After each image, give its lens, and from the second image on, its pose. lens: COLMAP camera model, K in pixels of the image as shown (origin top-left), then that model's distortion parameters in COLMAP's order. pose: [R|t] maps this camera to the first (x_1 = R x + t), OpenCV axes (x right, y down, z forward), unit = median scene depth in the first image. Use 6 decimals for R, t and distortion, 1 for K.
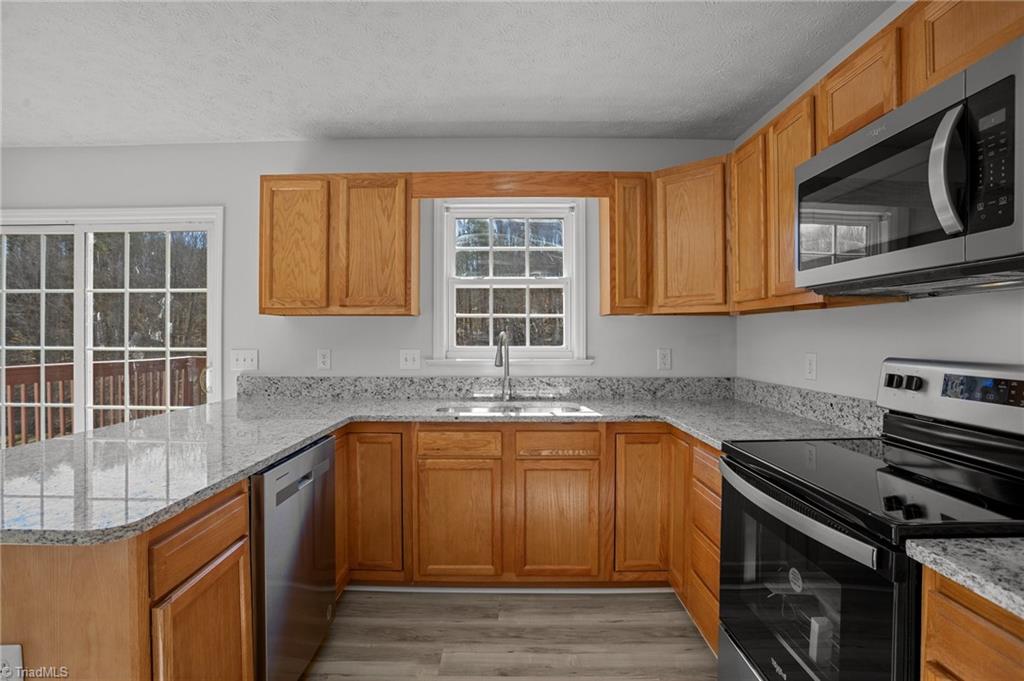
lens RADIAL K [[499.7, 0, 500.1], [0, 499.7, 335.7], [0, 0, 1]] dist [-0.084763, 0.040961]
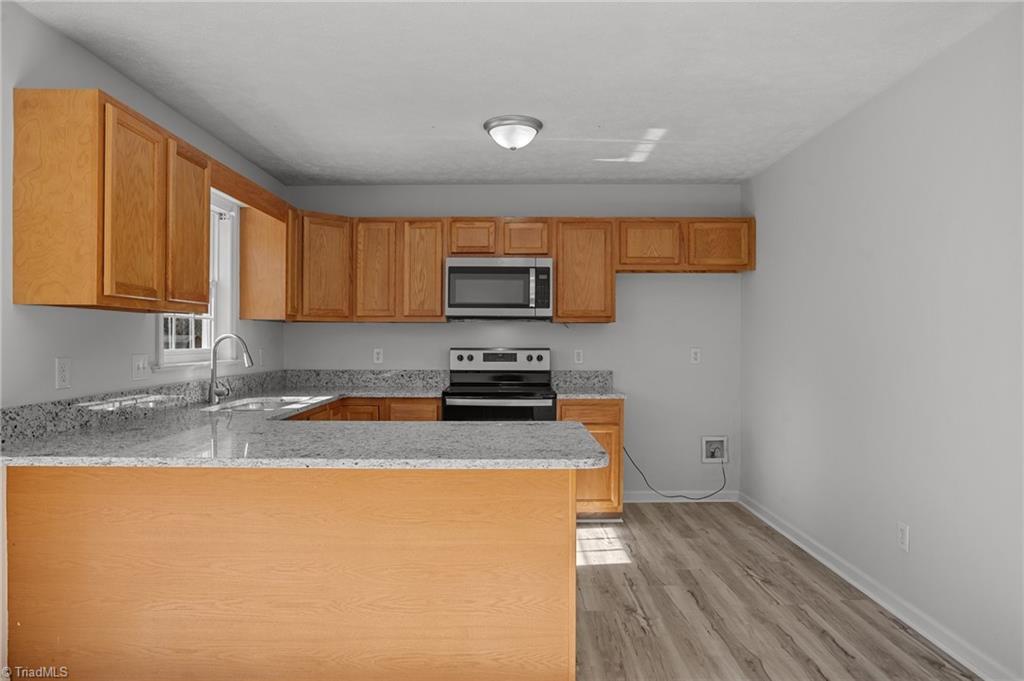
lens RADIAL K [[637.8, 0, 501.7], [0, 637.8, 344.7], [0, 0, 1]] dist [-0.079177, 0.059663]
pose [[0.003184, -0.009621, 0.999949, -1.315782], [-0.001791, 0.999952, 0.009627, 0.000840], [-0.999993, -0.001822, 0.003167, 0.460811]]
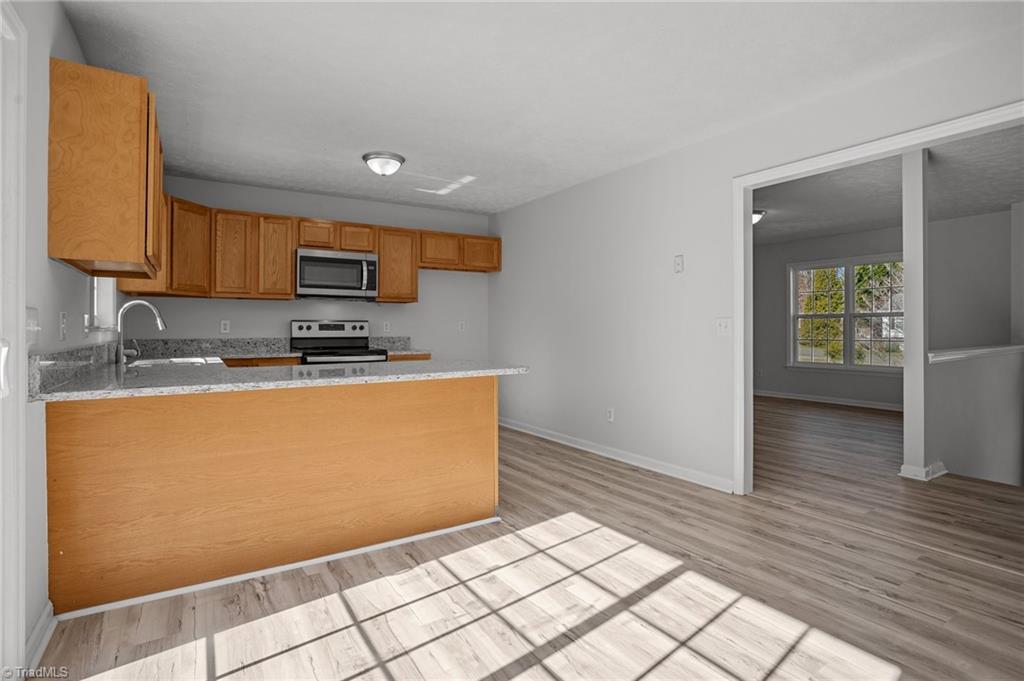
lens RADIAL K [[502.8, 0, 505.2], [0, 502.8, 335.7], [0, 0, 1]] dist [-0.076352, 0.031462]
pose [[-0.546852, -0.012440, 0.837137, -1.421978], [0.000139, 0.999888, 0.014949, 0.057367], [-0.837229, 0.008292, -0.546789, 0.945526]]
